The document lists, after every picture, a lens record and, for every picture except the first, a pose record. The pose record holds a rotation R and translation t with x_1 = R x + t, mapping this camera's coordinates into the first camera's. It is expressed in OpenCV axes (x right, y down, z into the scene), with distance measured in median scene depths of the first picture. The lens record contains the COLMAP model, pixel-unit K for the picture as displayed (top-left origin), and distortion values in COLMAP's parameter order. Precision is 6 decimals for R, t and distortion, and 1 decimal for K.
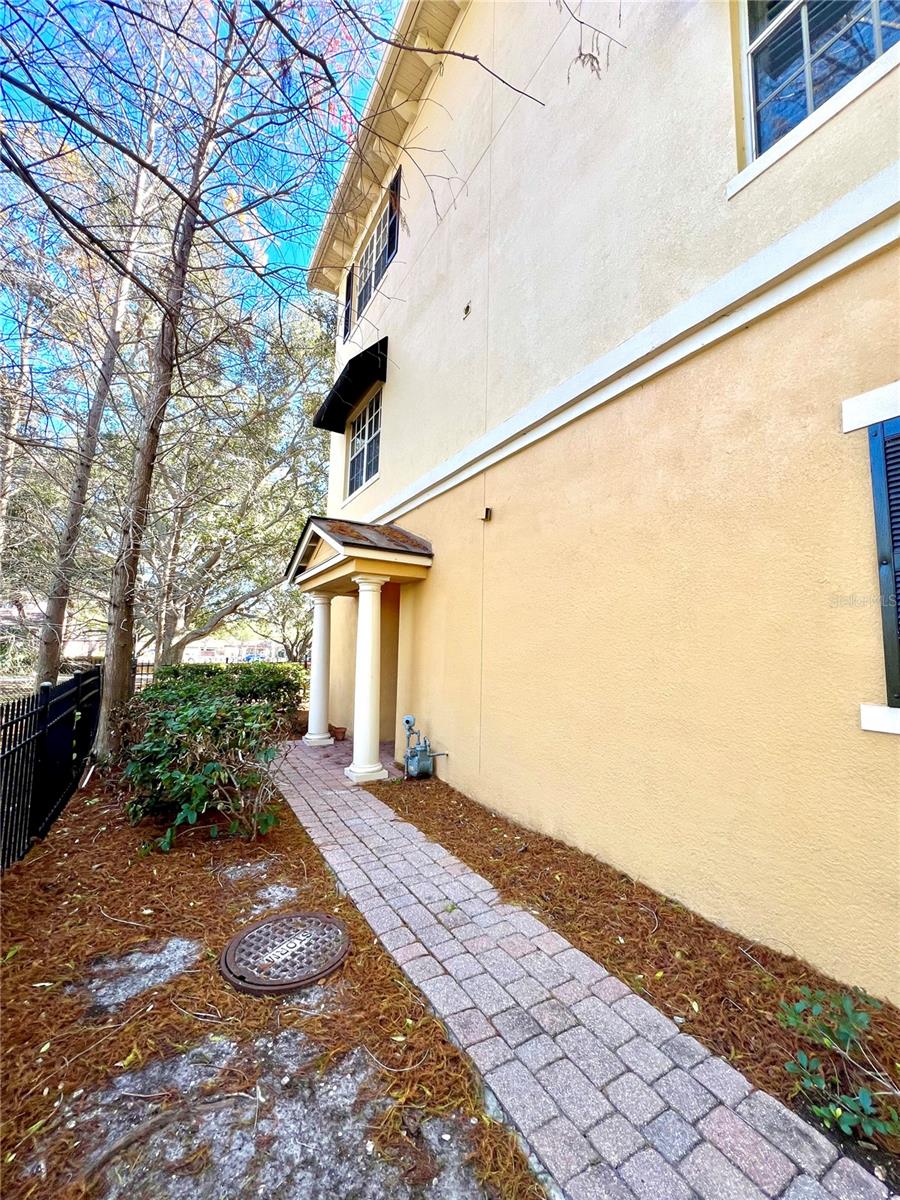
lens RADIAL K [[476.0, 0, 447.8], [0, 476.0, 601.0], [0, 0, 1]] dist [-0.001691, 0.001226]
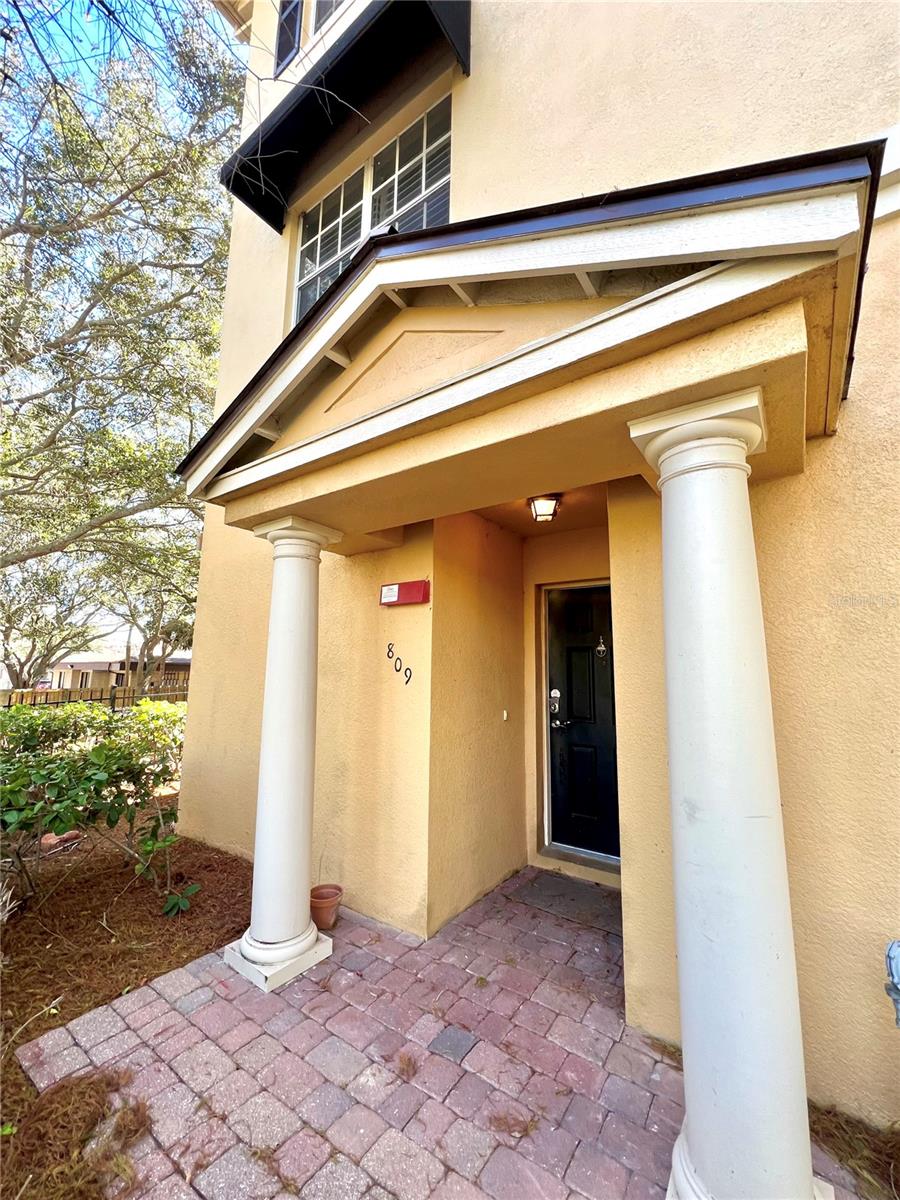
lens RADIAL K [[476.0, 0, 454.3], [0, 476.0, 600.9], [0, 0, 1]] dist [-0.001691, 0.001226]
pose [[0.904489, 0.055682, 0.422845, -0.248115], [-0.039589, 0.998122, -0.046754, 0.042331], [-0.424655, 0.025549, 0.904995, 0.493085]]
